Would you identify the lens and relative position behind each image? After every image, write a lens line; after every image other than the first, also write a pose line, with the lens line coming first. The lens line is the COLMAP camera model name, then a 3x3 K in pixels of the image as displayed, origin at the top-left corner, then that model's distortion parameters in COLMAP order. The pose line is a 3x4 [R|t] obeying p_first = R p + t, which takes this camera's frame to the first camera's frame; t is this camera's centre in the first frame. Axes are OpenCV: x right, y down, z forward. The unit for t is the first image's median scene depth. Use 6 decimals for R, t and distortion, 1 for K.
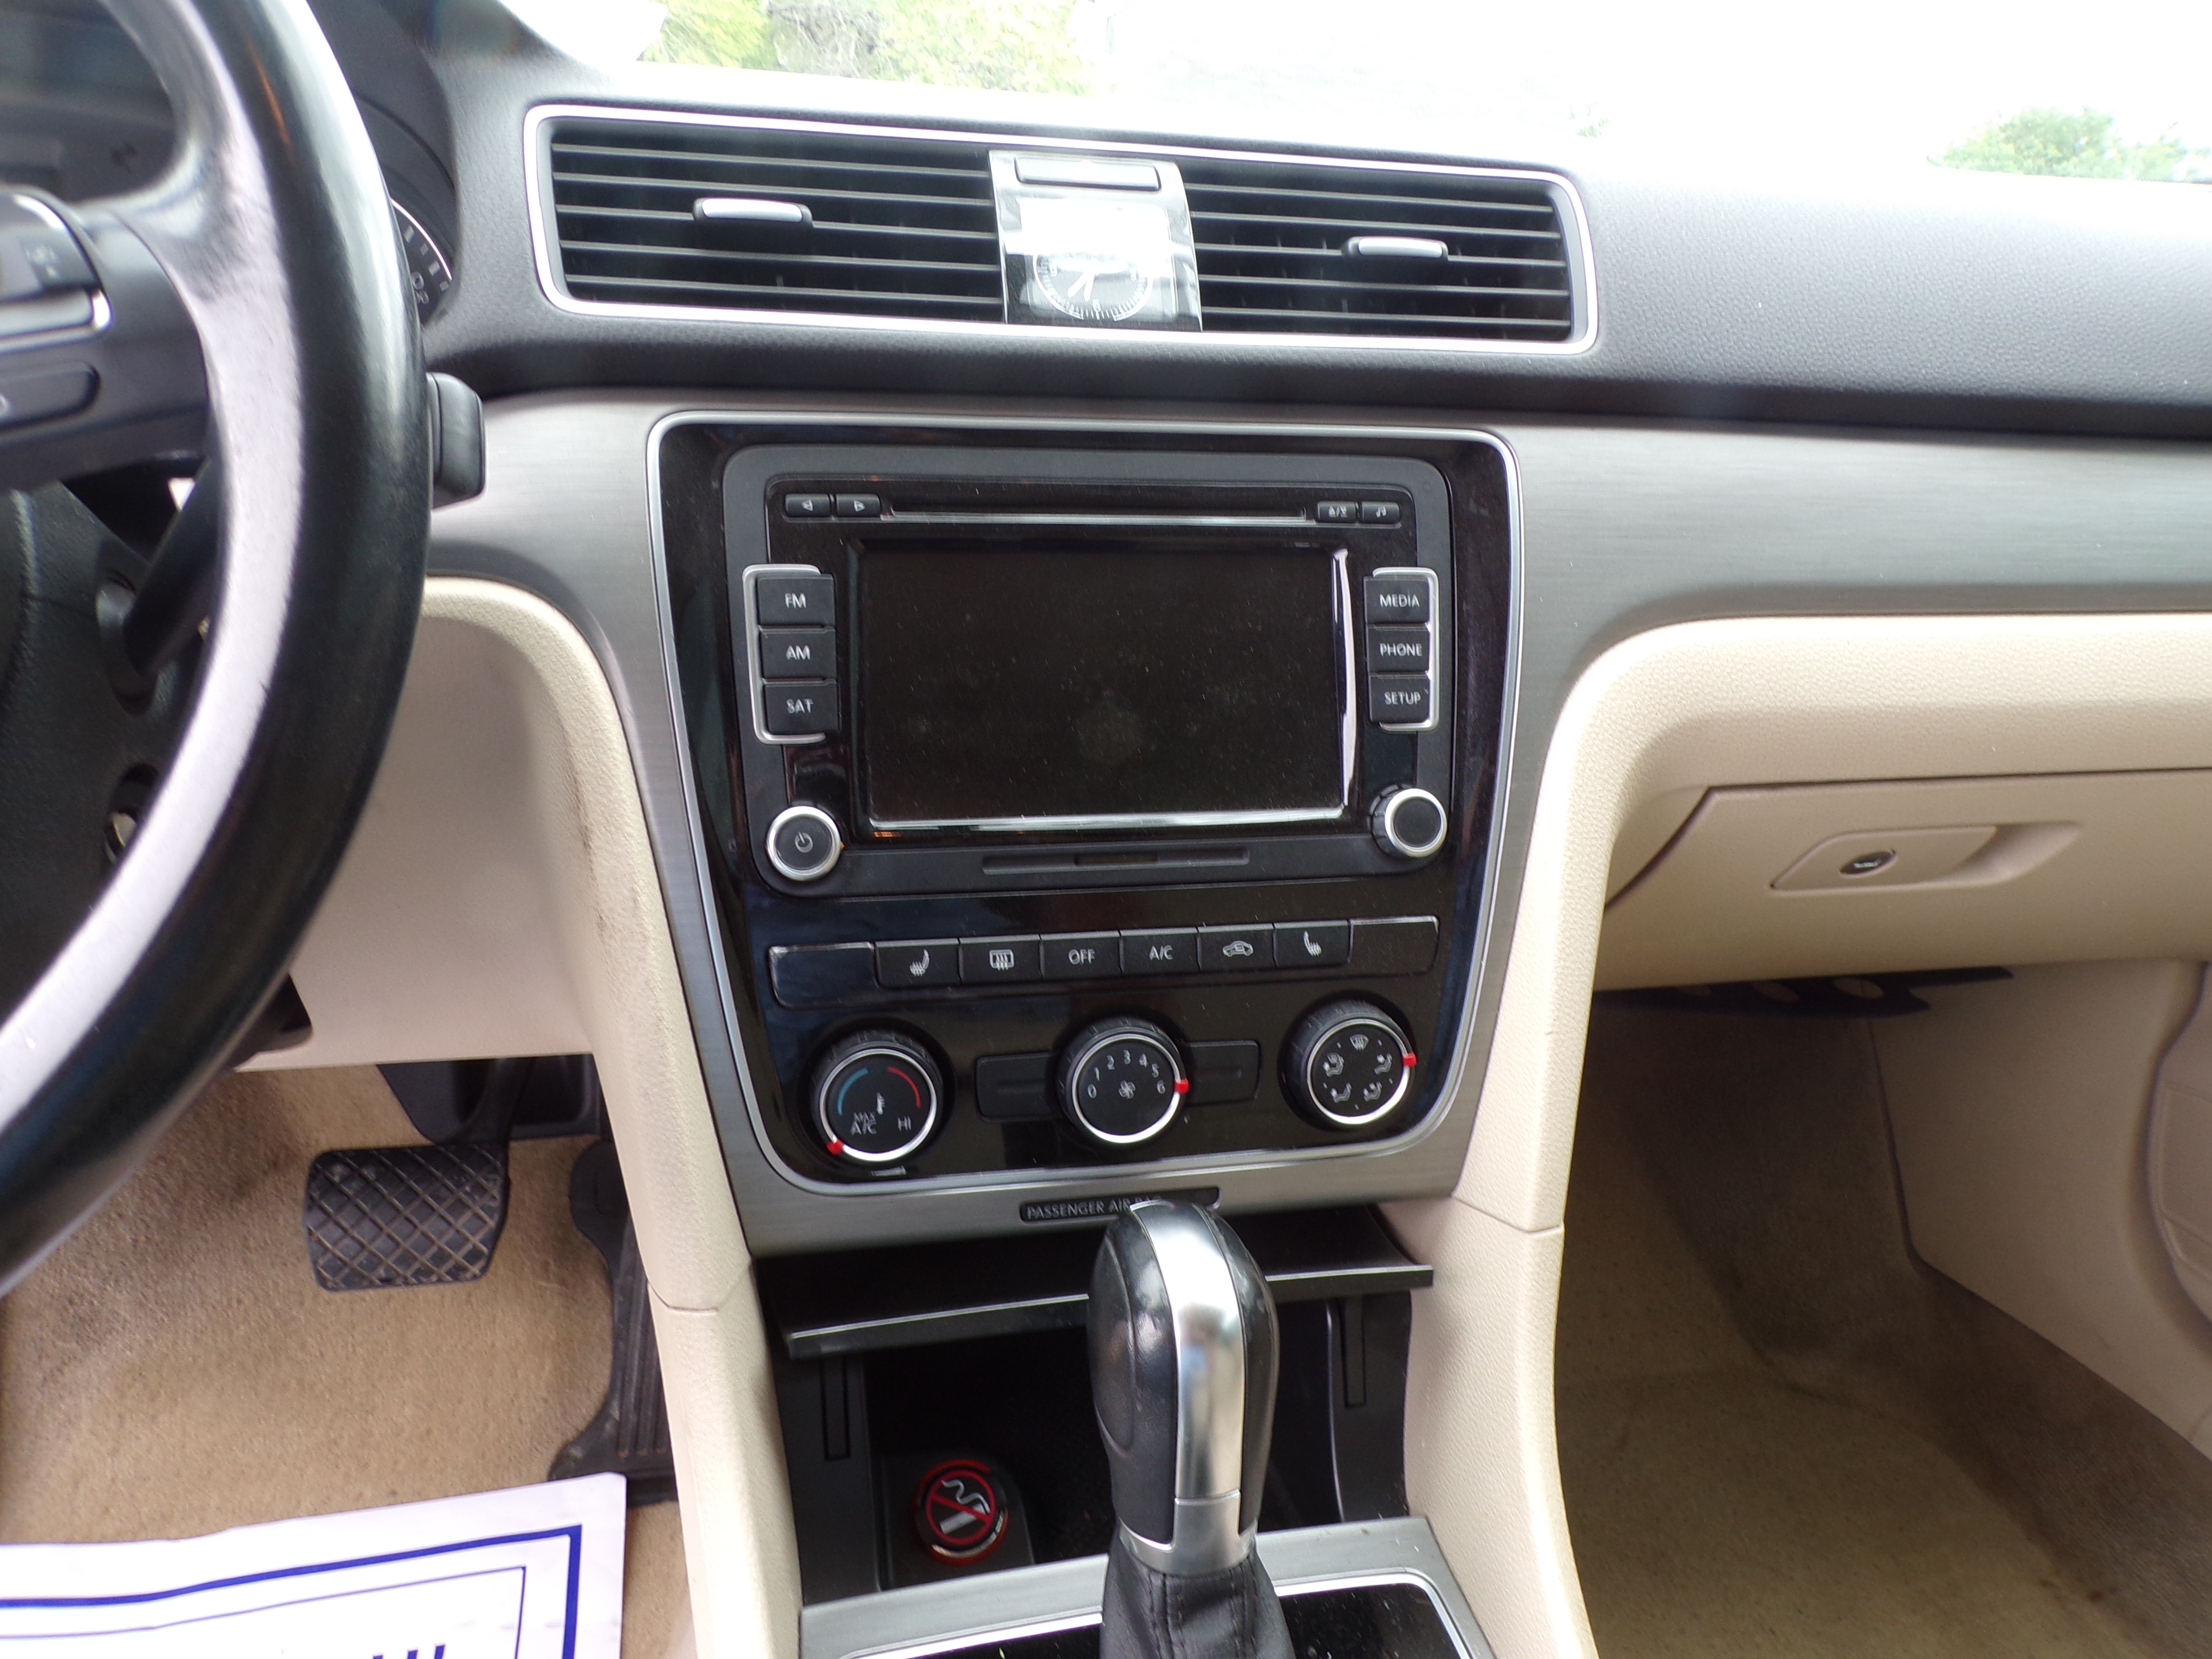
lens RADIAL K [[1470.9, 0, 1087.8], [0, 1470.9, 871.4], [0, 0, 1]] dist [-0.039846, 0.040969]
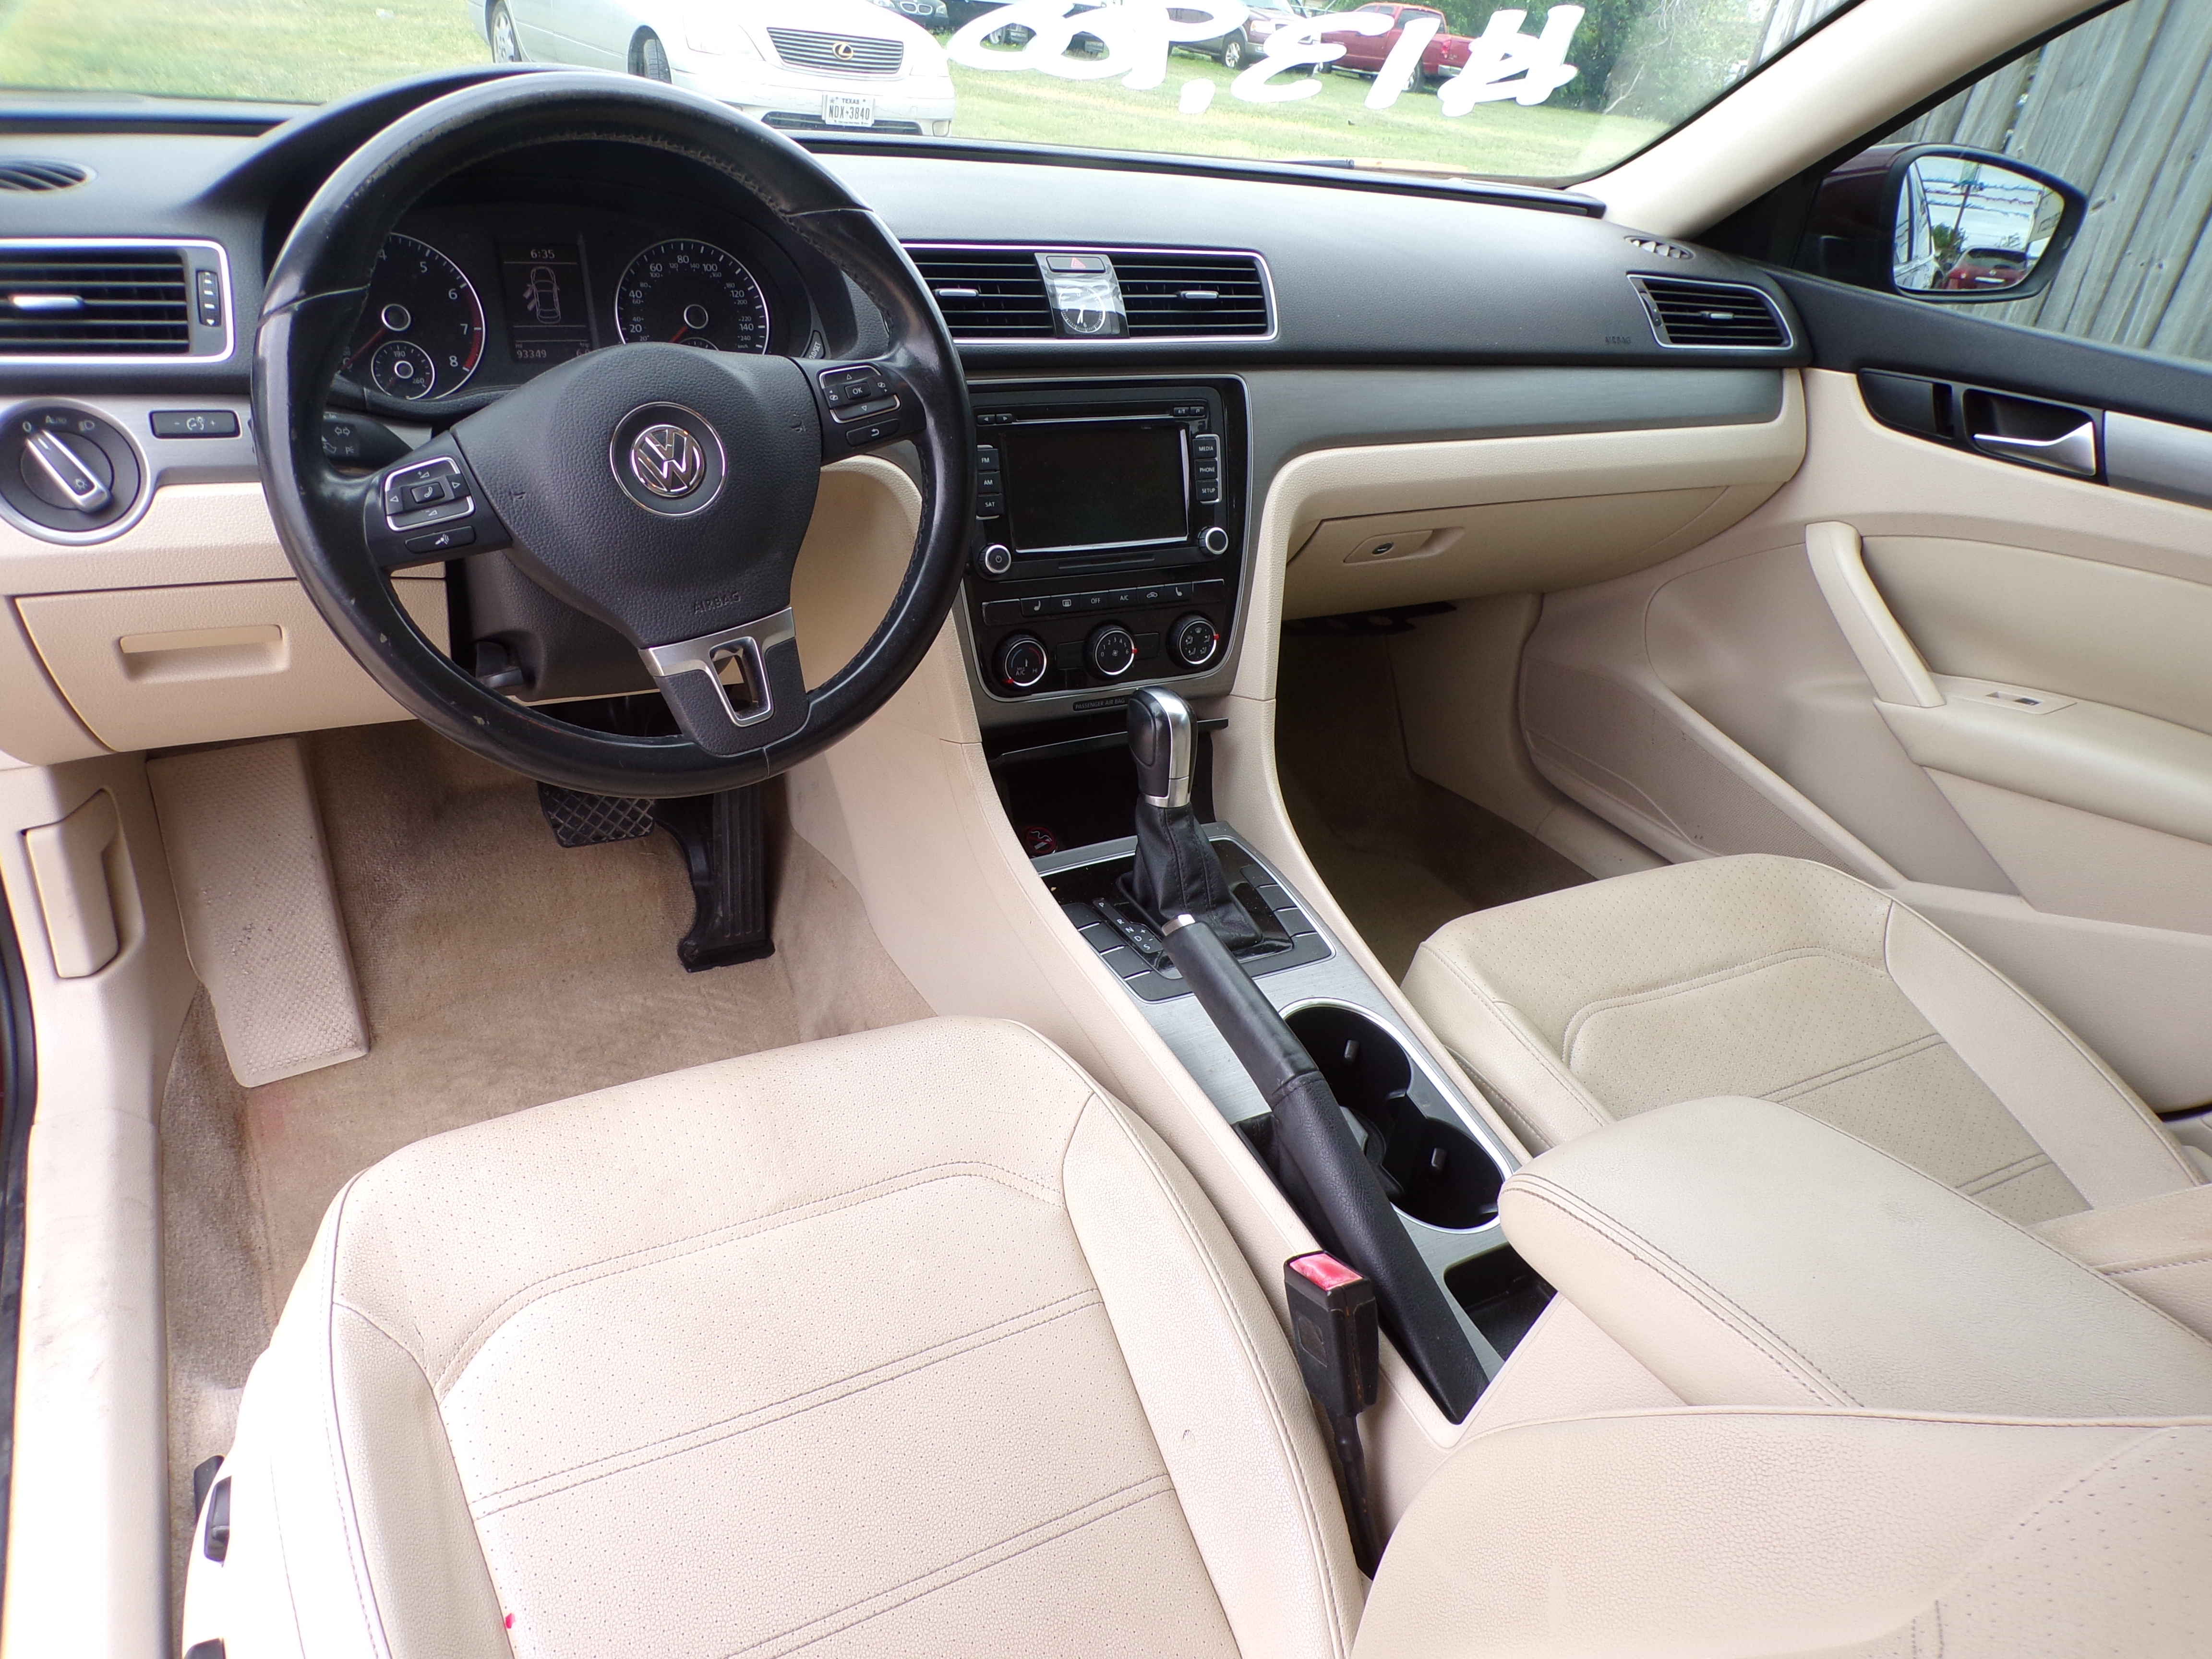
lens RADIAL K [[1470.9, 0, 1087.8], [0, 1470.9, 871.4], [0, 0, 1]] dist [-0.039846, 0.040969]
pose [[0.957162, -0.103900, 0.270271, -0.711684], [0.049186, 0.978181, 0.201849, 0.002462], [-0.285346, -0.179909, 0.941387, -1.376581]]
